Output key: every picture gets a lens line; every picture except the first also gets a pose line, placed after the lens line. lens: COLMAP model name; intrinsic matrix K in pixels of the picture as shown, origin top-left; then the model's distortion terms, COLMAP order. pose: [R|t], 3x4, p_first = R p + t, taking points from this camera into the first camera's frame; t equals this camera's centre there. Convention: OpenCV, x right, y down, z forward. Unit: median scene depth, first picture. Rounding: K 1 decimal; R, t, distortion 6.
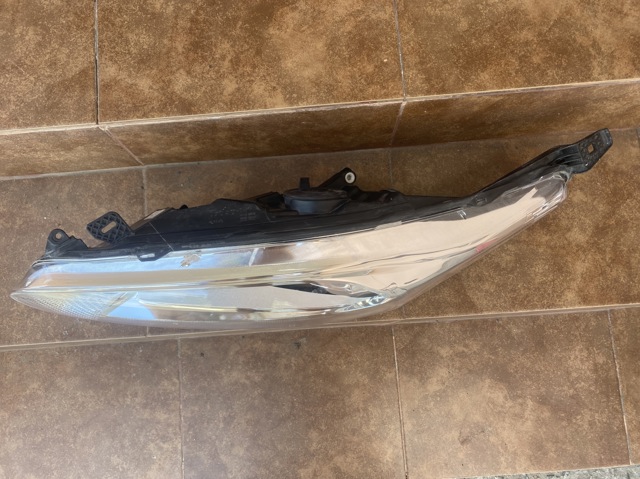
lens RADIAL K [[499.0, 0, 312.6], [0, 499.0, 244.4], [0, 0, 1]] dist [0.007481, -0.015296]
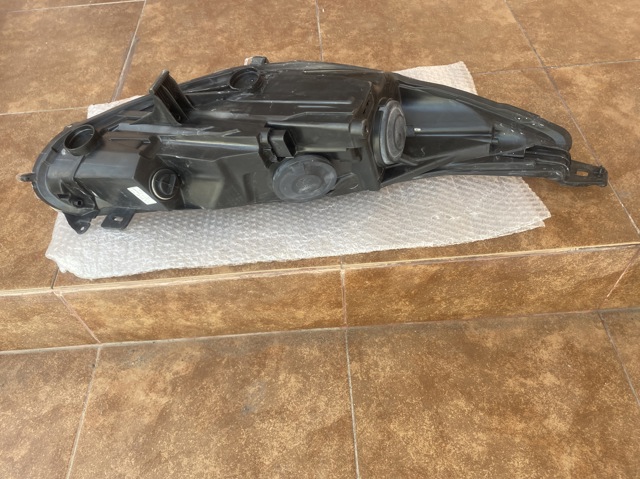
lens RADIAL K [[499.0, 0, 315.1], [0, 499.0, 230.4], [0, 0, 1]] dist [0.007481, -0.015296]
pose [[0.998358, -0.003727, -0.057157, 0.155876], [-0.025355, 0.866032, -0.499345, 0.139286], [0.051361, 0.499975, 0.864516, 0.043929]]
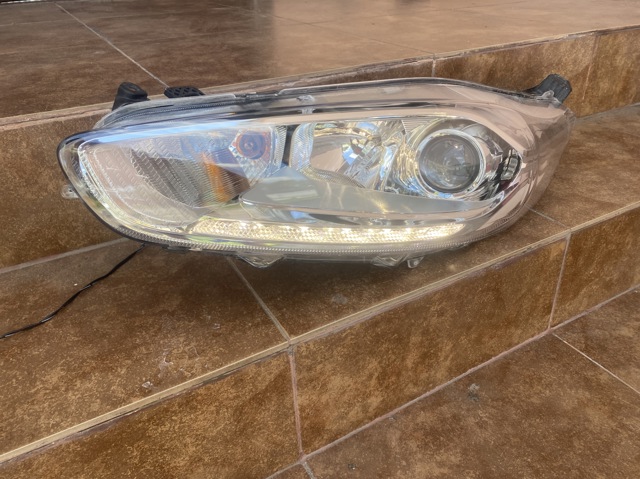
lens RADIAL K [[499.0, 0, 322.4], [0, 499.0, 240.6], [0, 0, 1]] dist [0.007481, -0.015296]
pose [[0.895940, -0.220514, 0.385571, -0.500490], [0.439083, 0.570753, -0.693864, 0.548777], [-0.067059, 0.790958, 0.608185, 0.535118]]
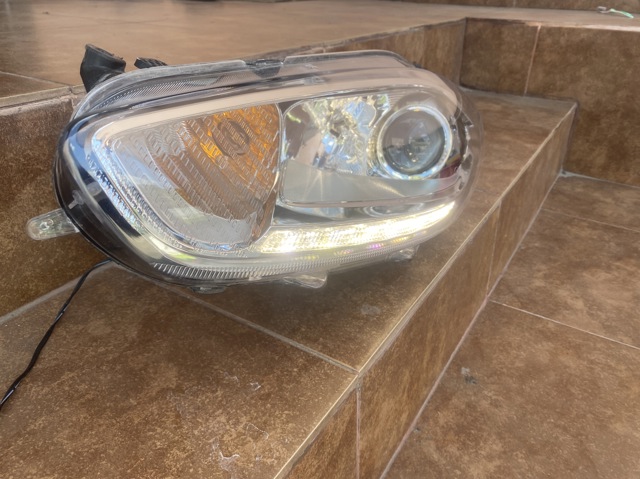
lens RADIAL K [[499.0, 0, 327.5], [0, 499.0, 243.8], [0, 0, 1]] dist [0.007481, -0.015296]
pose [[0.576475, -0.355112, 0.735916, -0.650405], [0.802536, 0.415432, -0.428197, 0.310904], [-0.153665, 0.837444, 0.524476, 0.654463]]
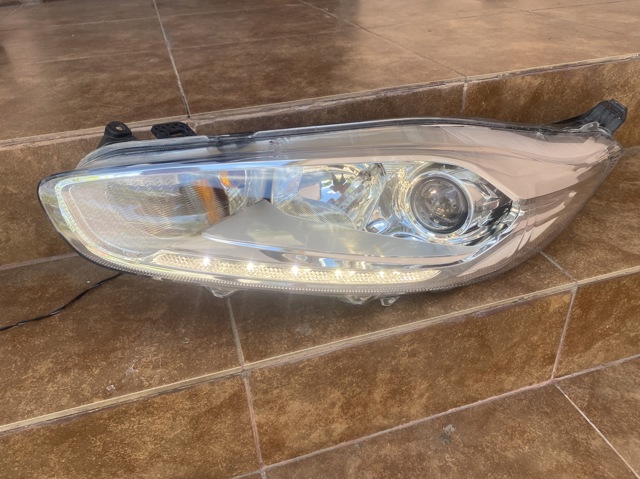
lens RADIAL K [[499.0, 0, 313.8], [0, 499.0, 236.9], [0, 0, 1]] dist [0.007481, -0.015296]
pose [[0.973647, -0.136466, 0.182725, -0.337529], [0.227523, 0.636206, -0.737208, 0.575474], [-0.015647, 0.759354, 0.650489, 0.448829]]
